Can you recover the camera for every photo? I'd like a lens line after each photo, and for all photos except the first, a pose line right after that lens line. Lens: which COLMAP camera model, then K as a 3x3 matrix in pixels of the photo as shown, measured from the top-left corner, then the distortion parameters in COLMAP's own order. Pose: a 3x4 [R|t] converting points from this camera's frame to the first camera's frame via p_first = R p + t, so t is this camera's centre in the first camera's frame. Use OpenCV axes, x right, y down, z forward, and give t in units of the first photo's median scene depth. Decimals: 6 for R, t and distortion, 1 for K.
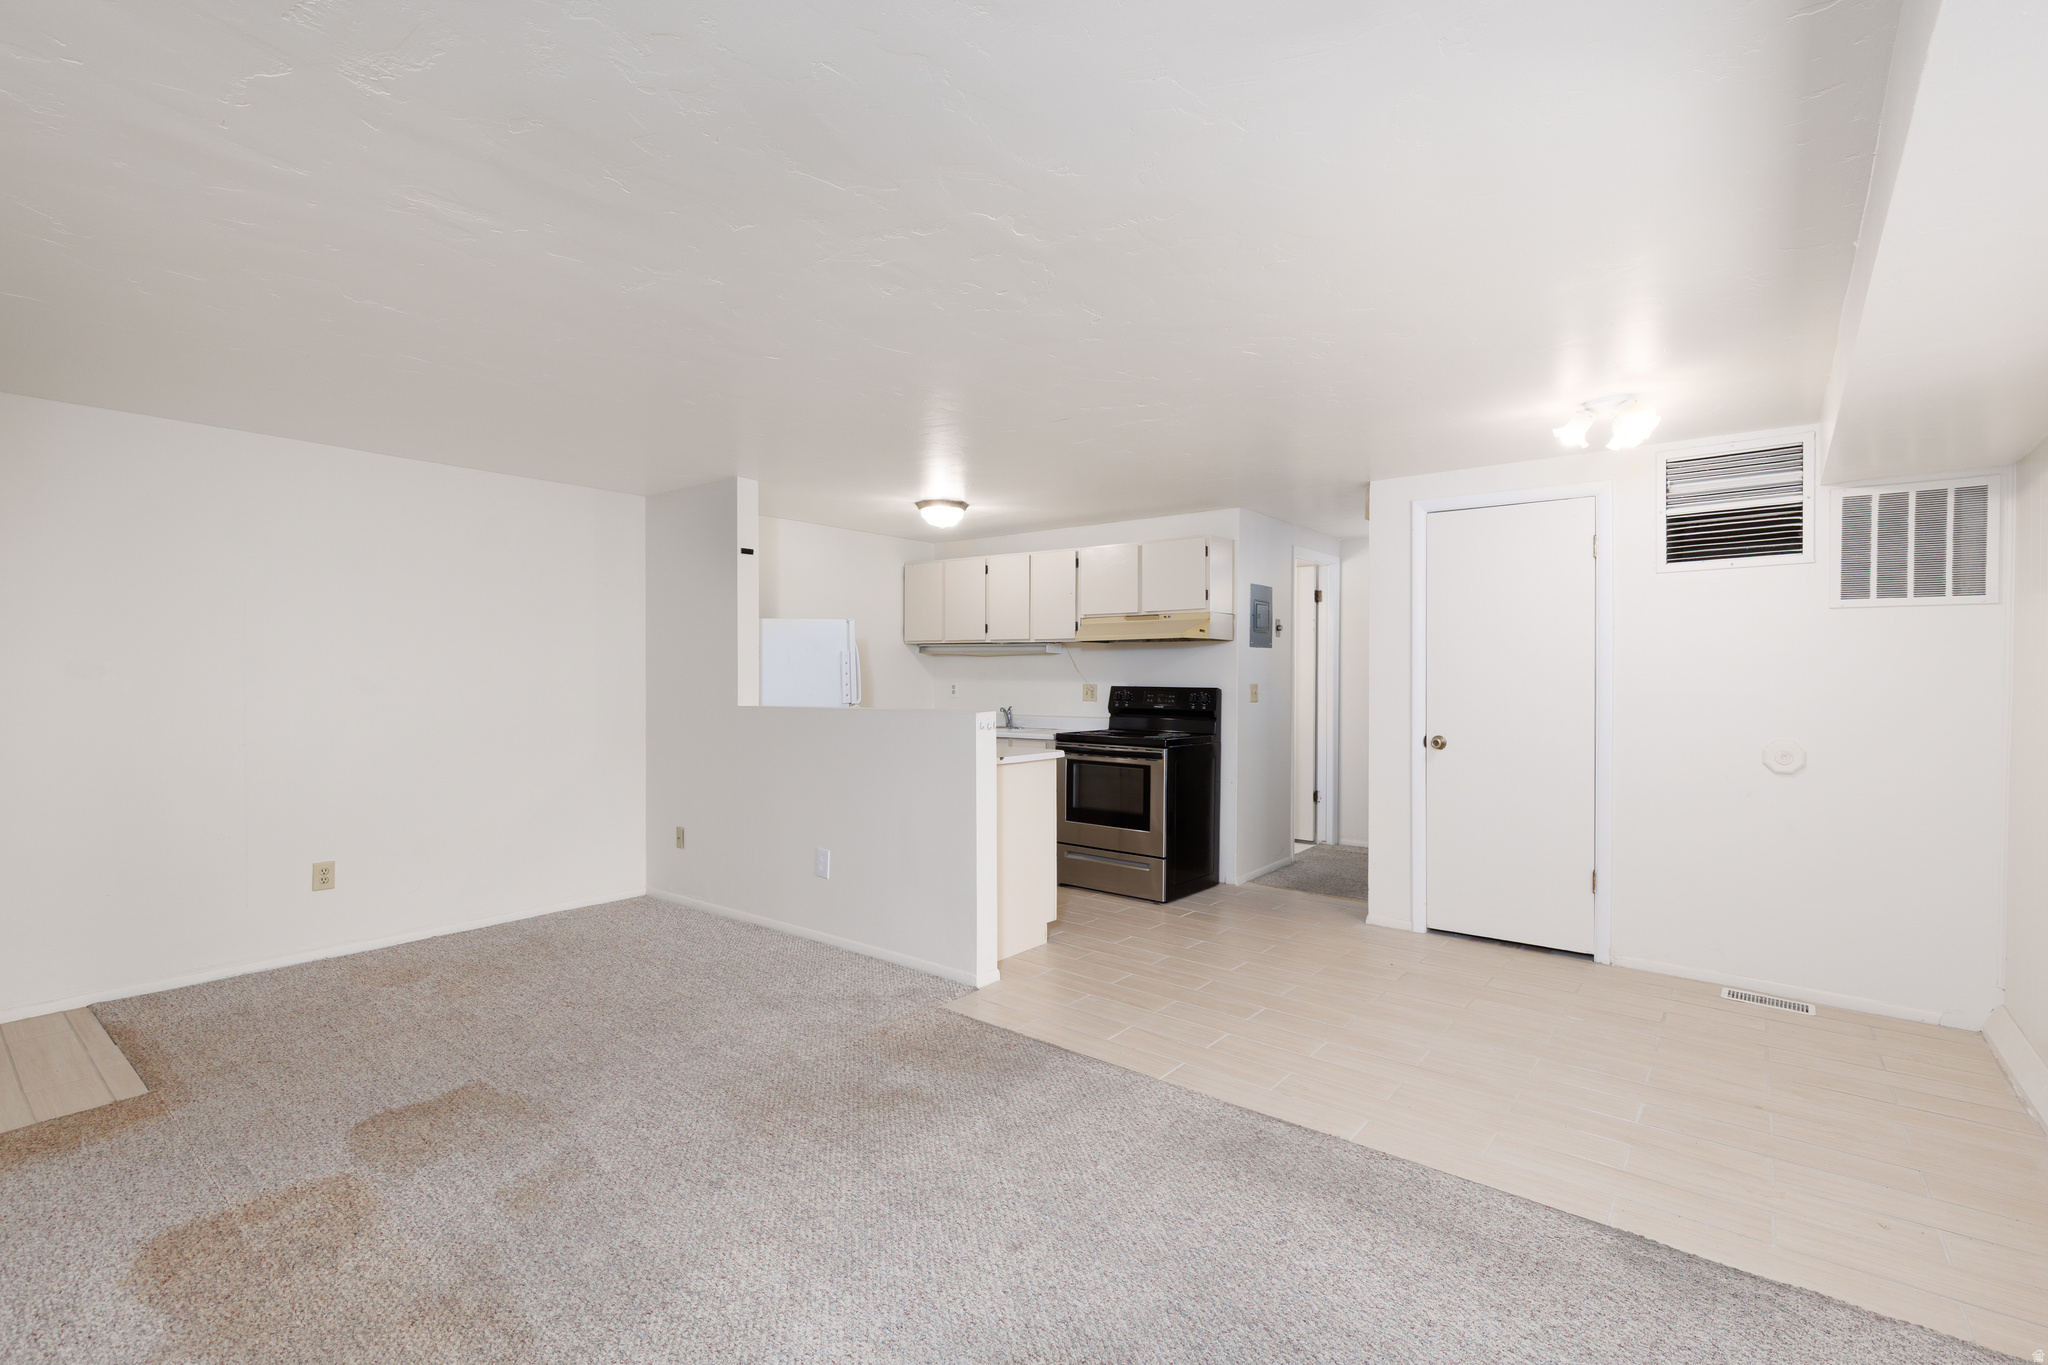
lens RADIAL K [[938.1, 0, 1040.4], [0, 938.1, 684.7], [0, 0, 1]] dist [0.011567, -0.000977]
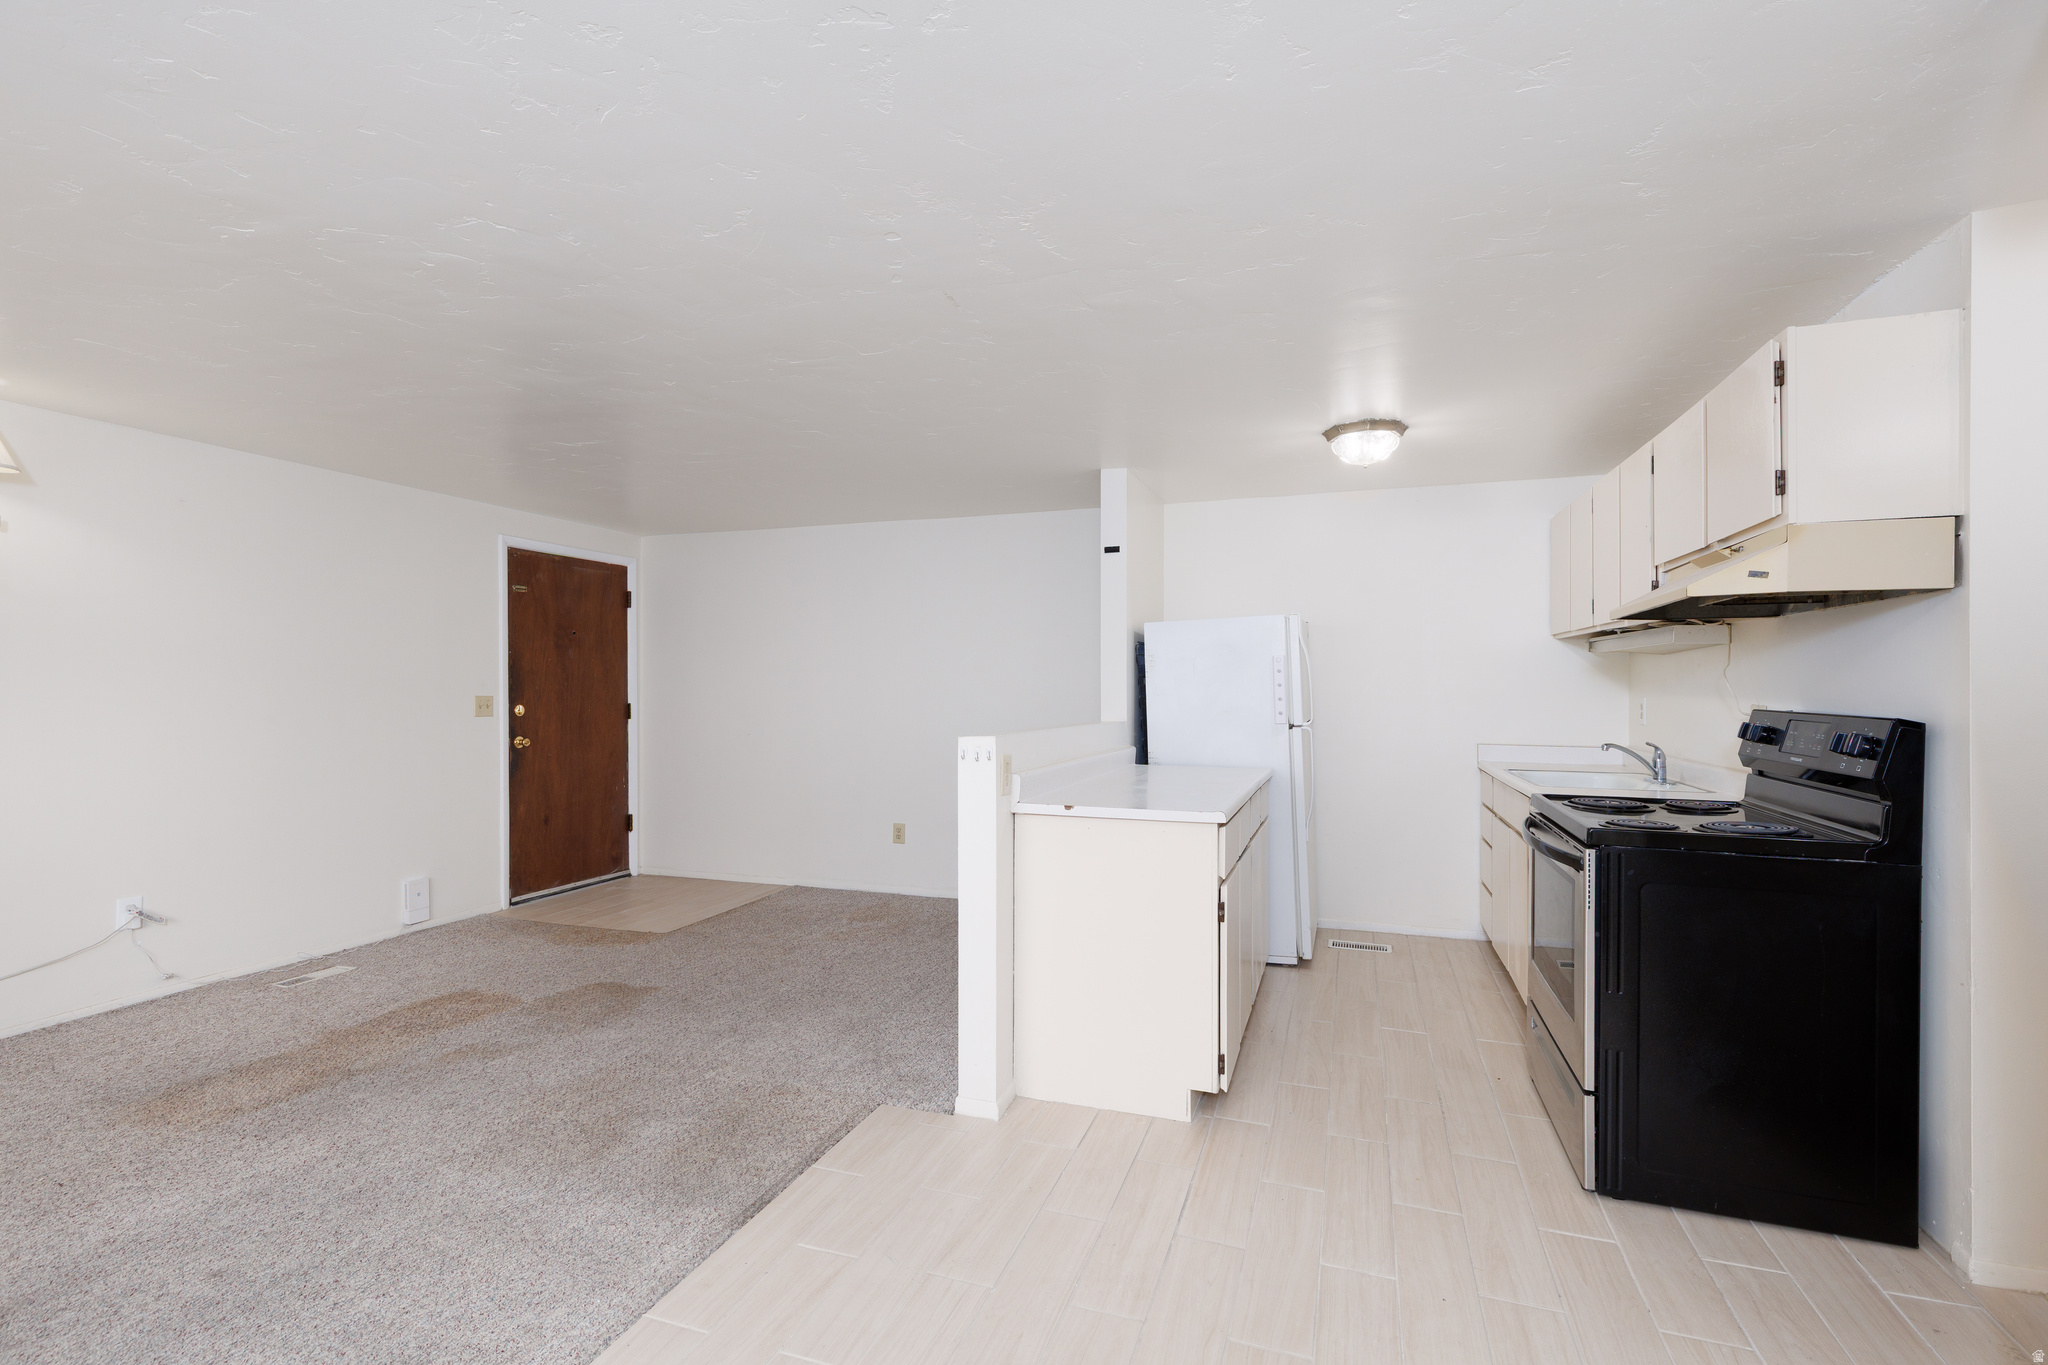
lens RADIAL K [[929.1, 0, 1019.1], [0, 929.1, 679.9], [0, 0, 1]] dist [0.009876, -0.000825]
pose [[0.316107, -0.009172, -0.948679, 0.501885], [-0.010409, 0.999860, -0.013136, -0.004373], [0.948667, 0.014027, 0.315967, 0.637084]]
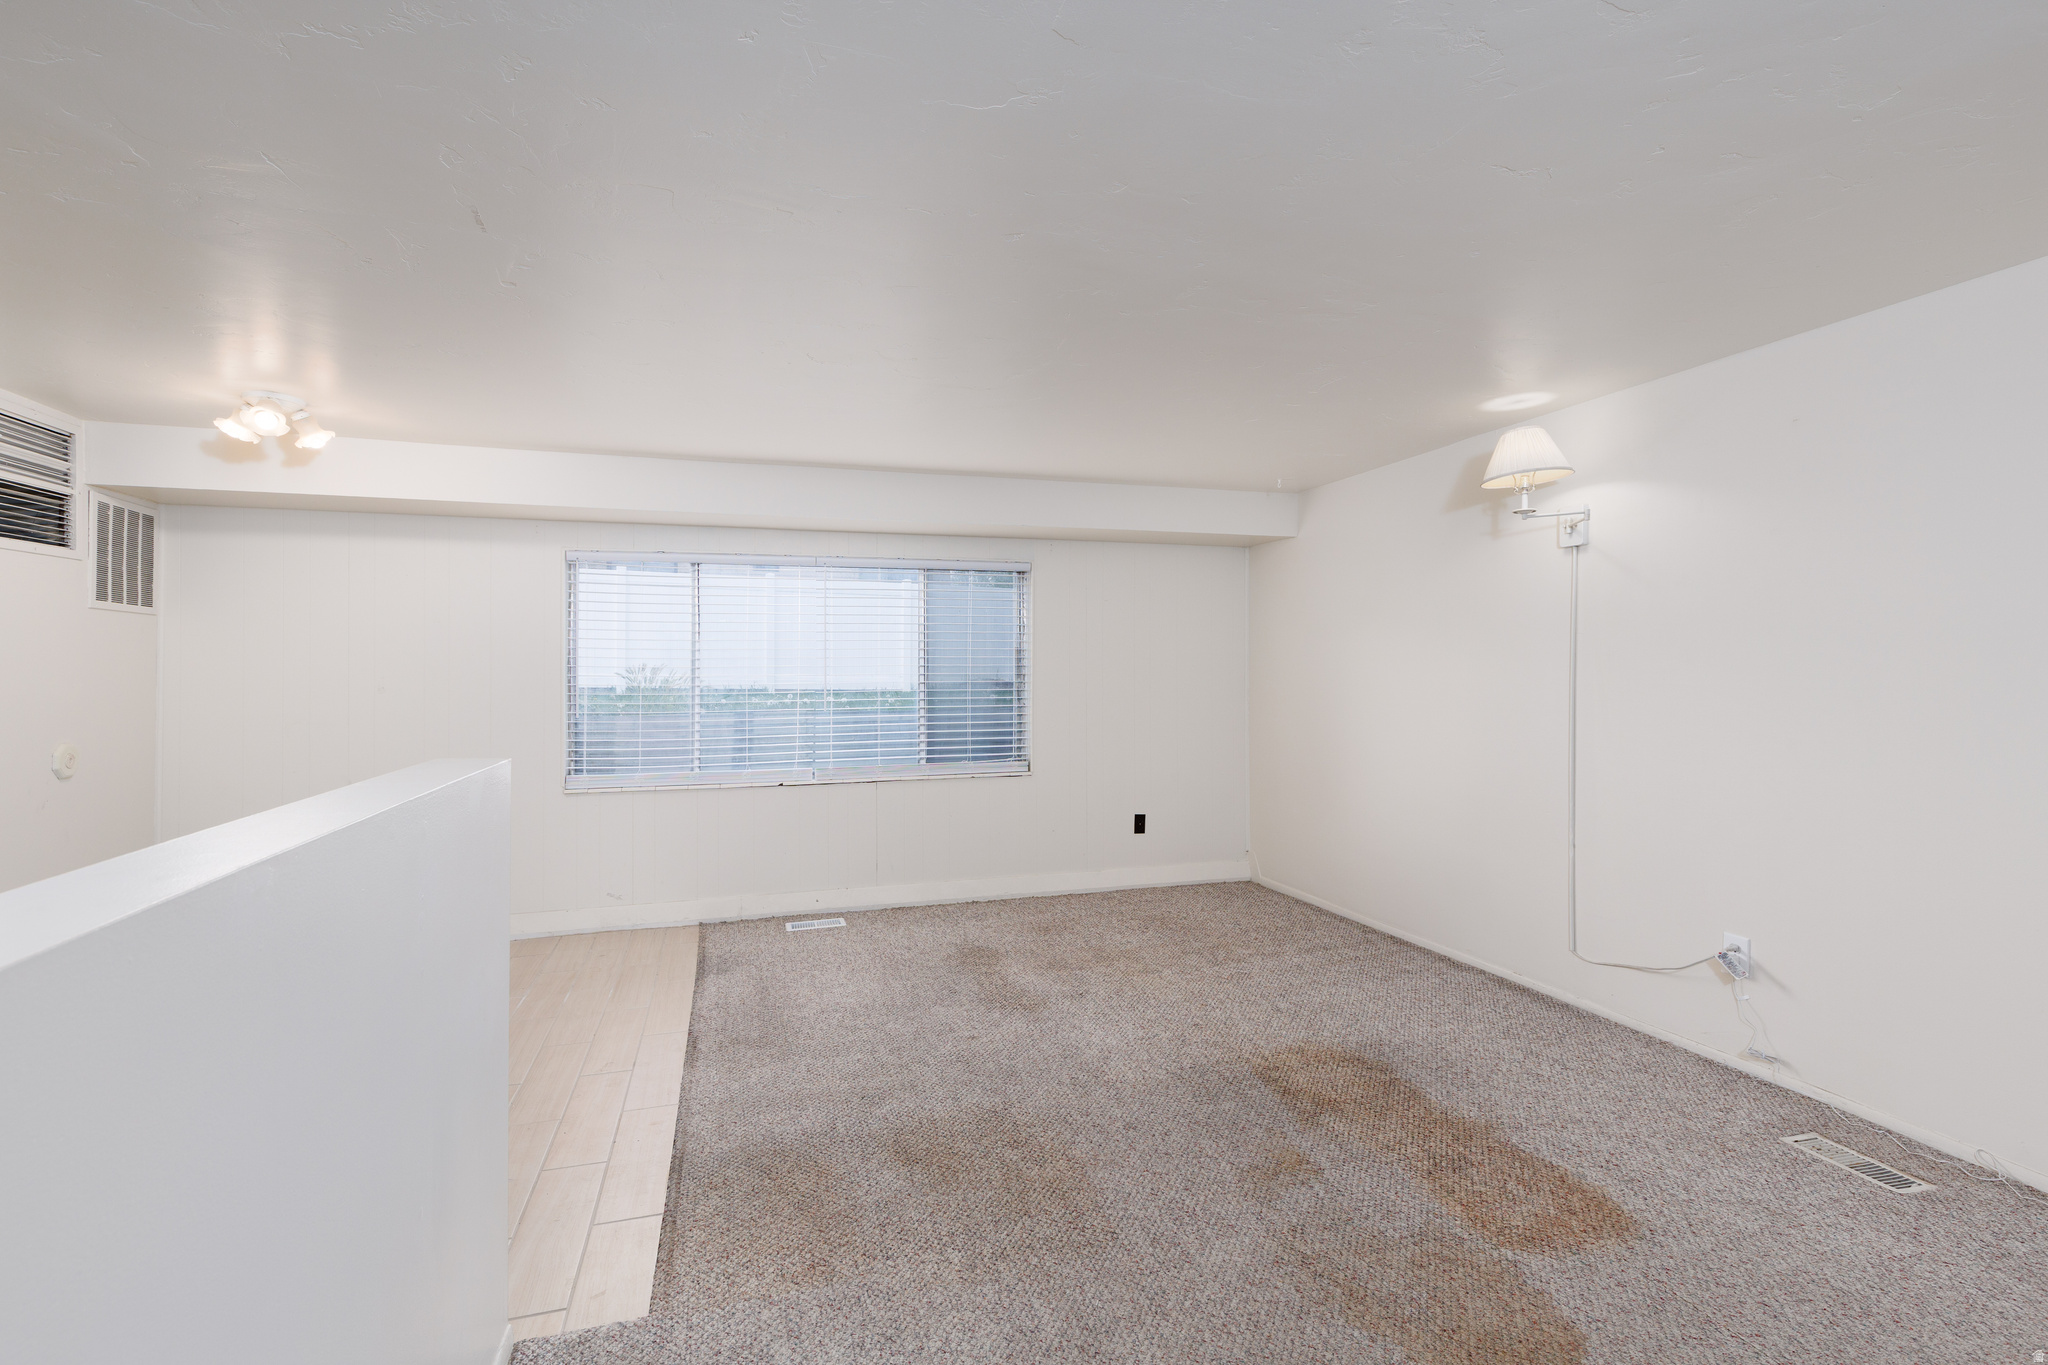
lens RADIAL K [[929.1, 0, 1019.1], [0, 929.1, 679.9], [0, 0, 1]] dist [0.009876, -0.000825]
pose [[-0.822871, -0.004300, 0.568212, -0.420847], [0.006325, 0.999840, 0.016726, -0.011029], [-0.568193, 0.017358, -0.822712, 0.965589]]
